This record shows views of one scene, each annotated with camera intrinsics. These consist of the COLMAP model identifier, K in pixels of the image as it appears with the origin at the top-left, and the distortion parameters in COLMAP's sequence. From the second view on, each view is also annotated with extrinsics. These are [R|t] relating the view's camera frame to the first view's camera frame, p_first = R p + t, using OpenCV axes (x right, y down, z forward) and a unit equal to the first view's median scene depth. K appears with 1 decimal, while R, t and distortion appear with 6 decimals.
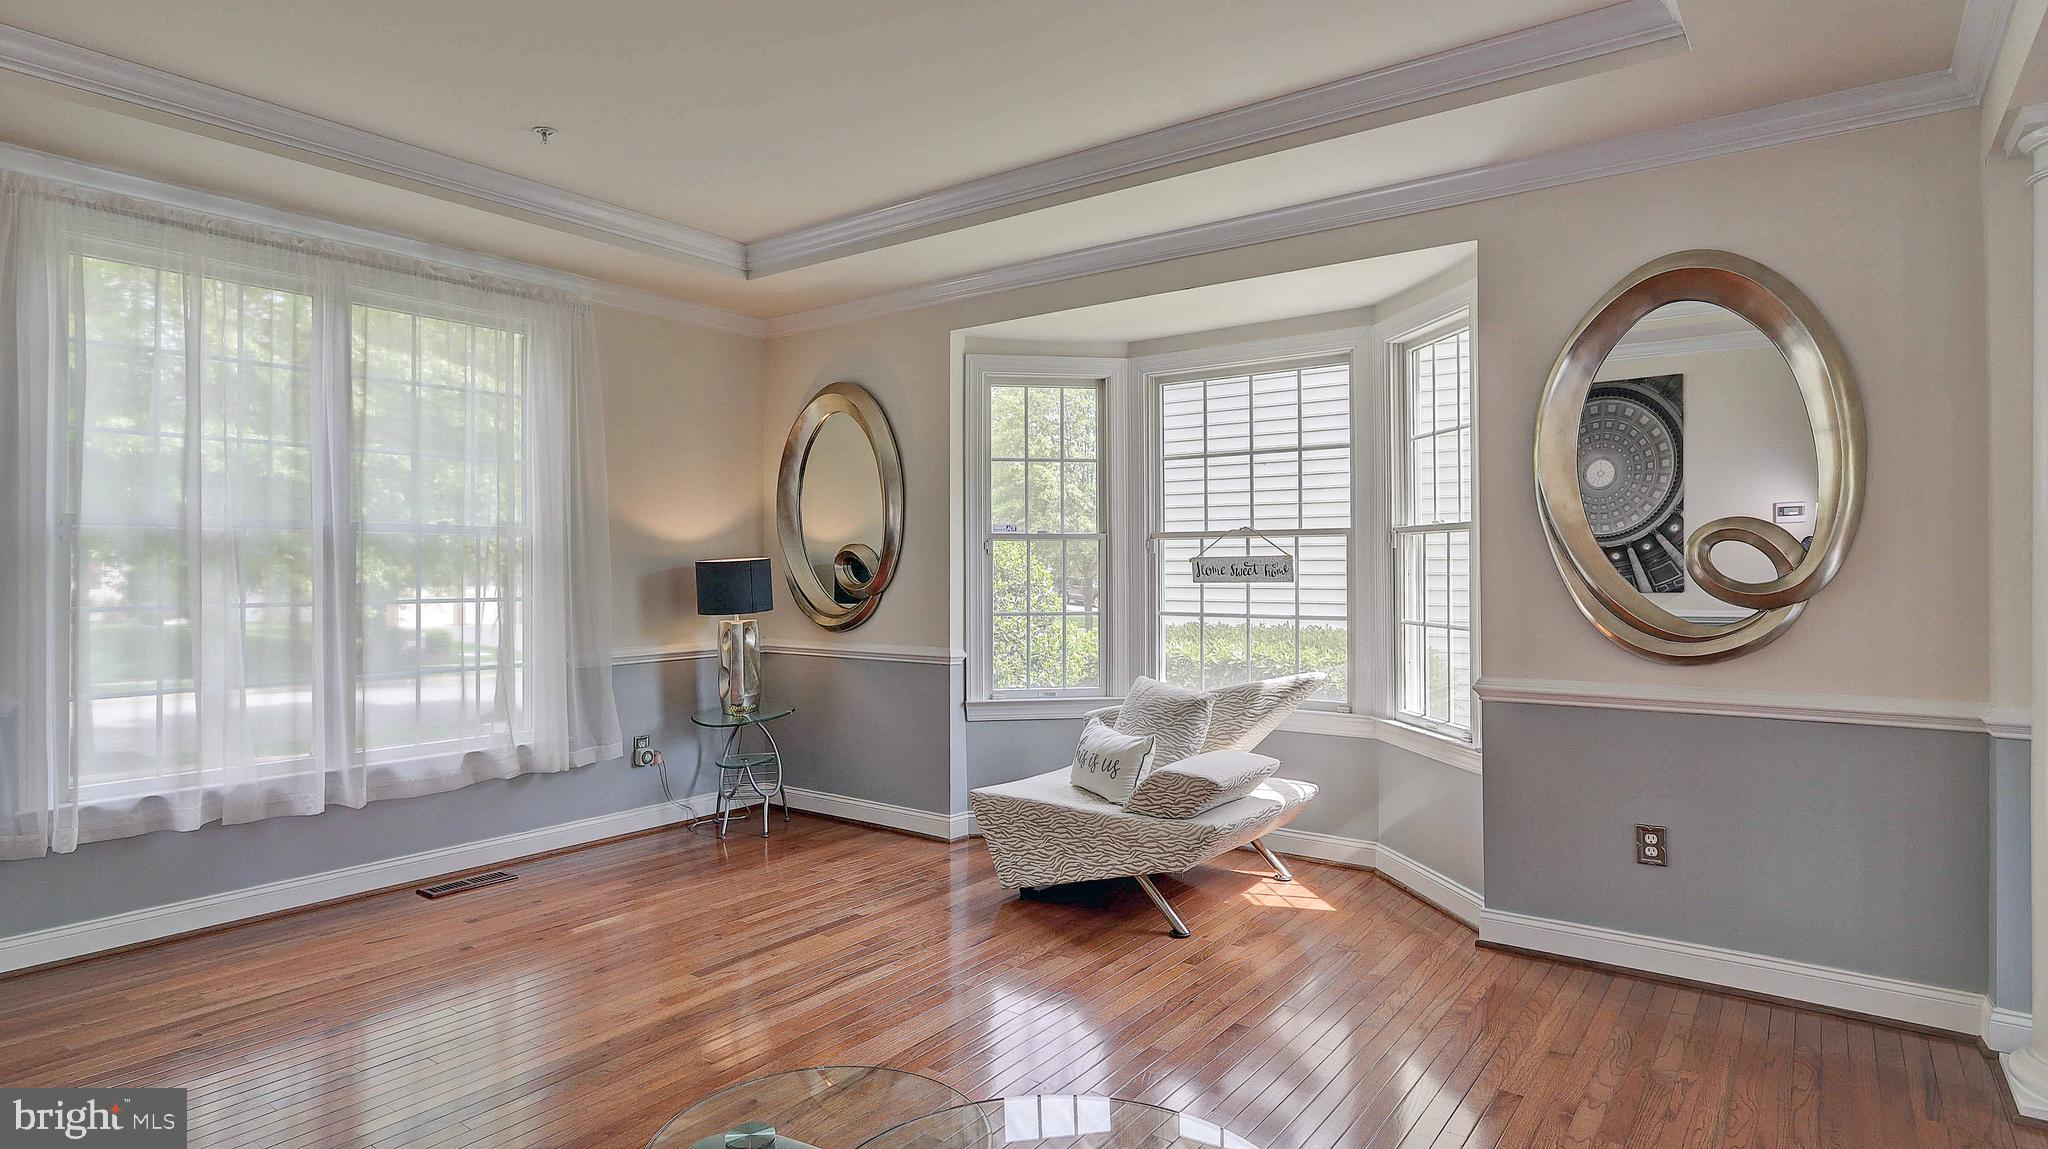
lens RADIAL K [[1074.2, 0, 1019.2], [0, 1074.2, 554.7], [0, 0, 1]] dist [-0.001305, 0.000253]
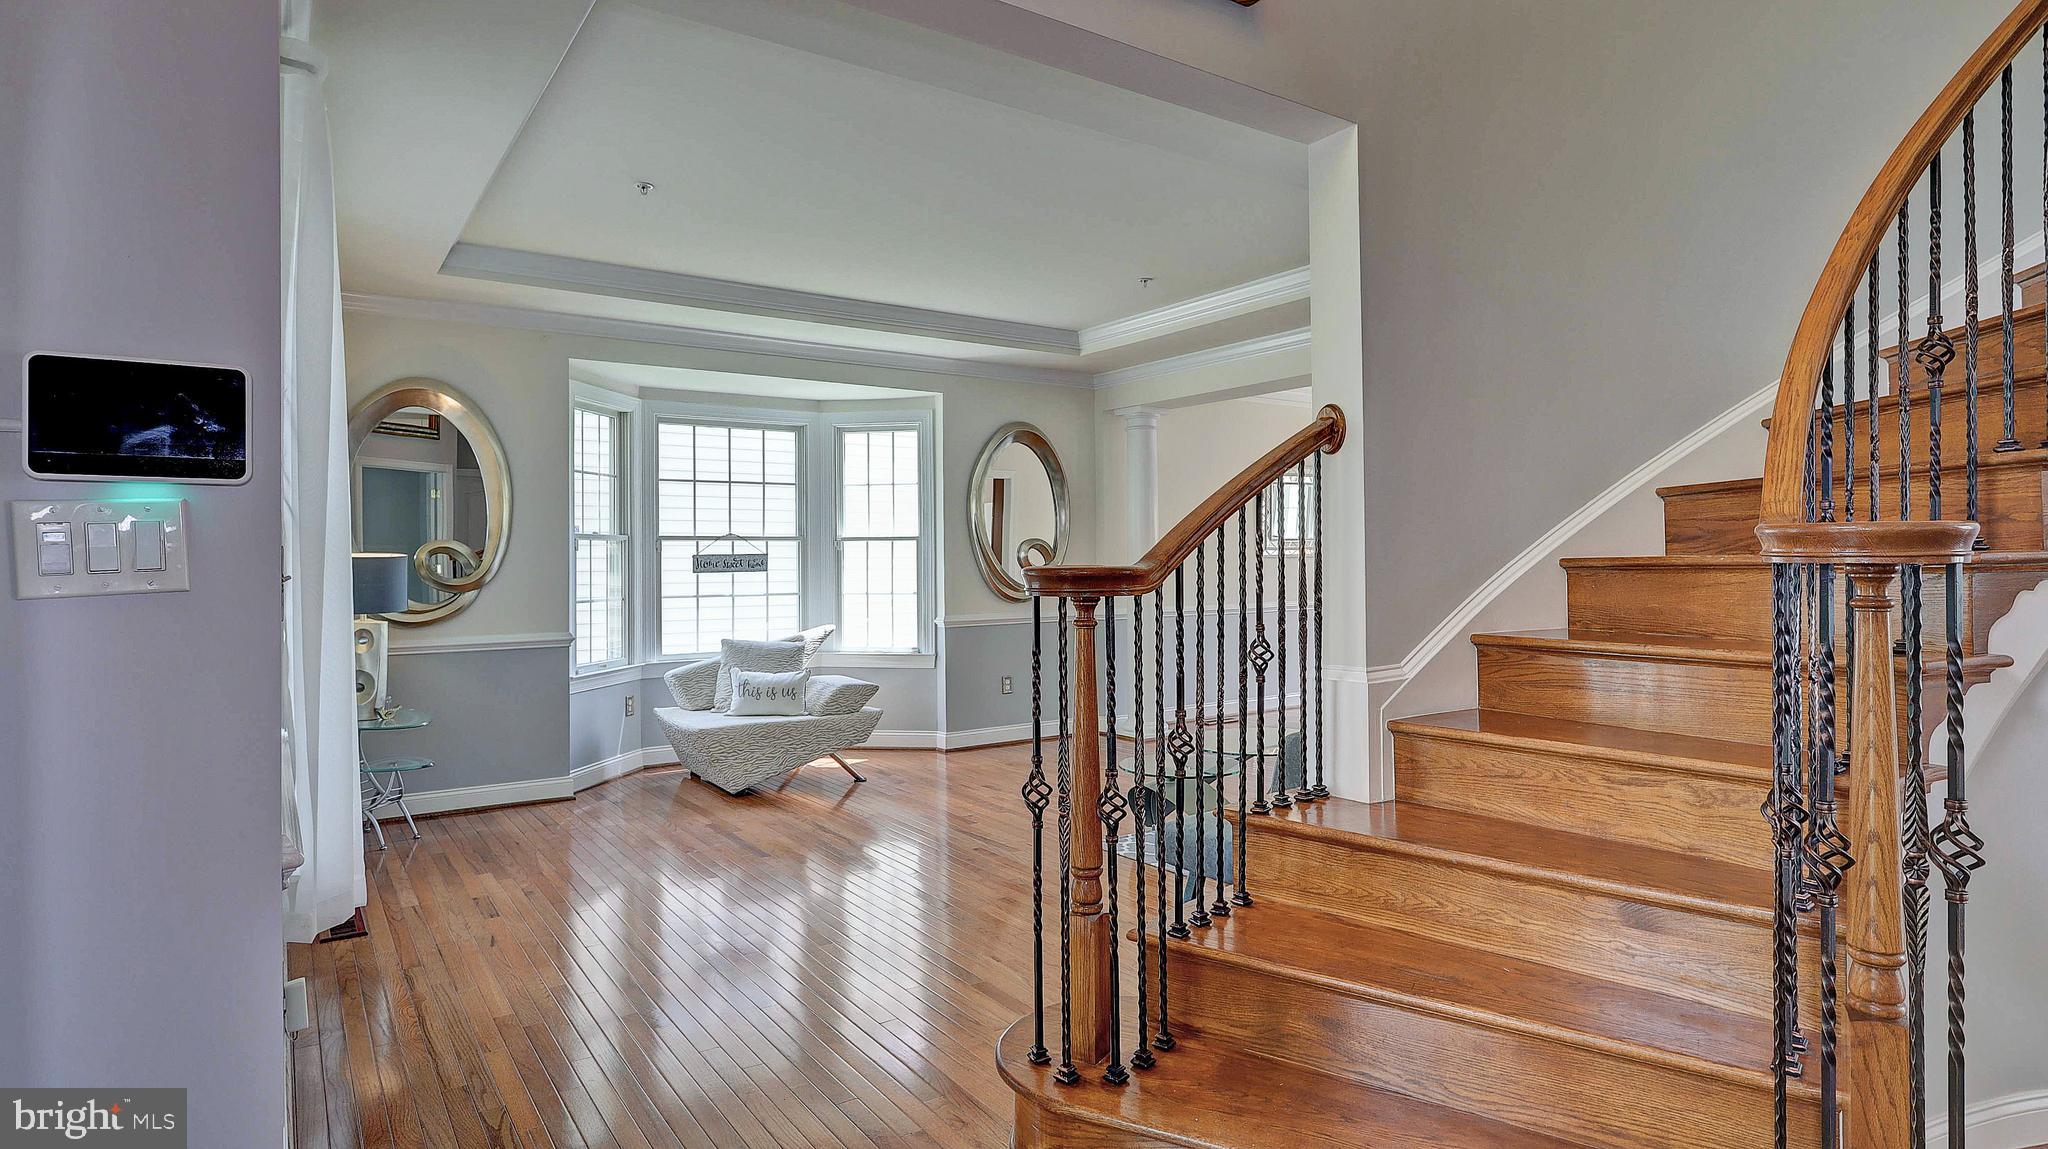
lens RADIAL K [[1074.2, 0, 1019.2], [0, 1074.2, 554.7], [0, 0, 1]] dist [-0.001305, 0.000253]
pose [[0.320973, 0.004625, 0.947077, -1.081597], [-0.002398, 0.999989, -0.004070, 0.007921], [-0.947085, -0.000964, 0.320981, 0.183254]]
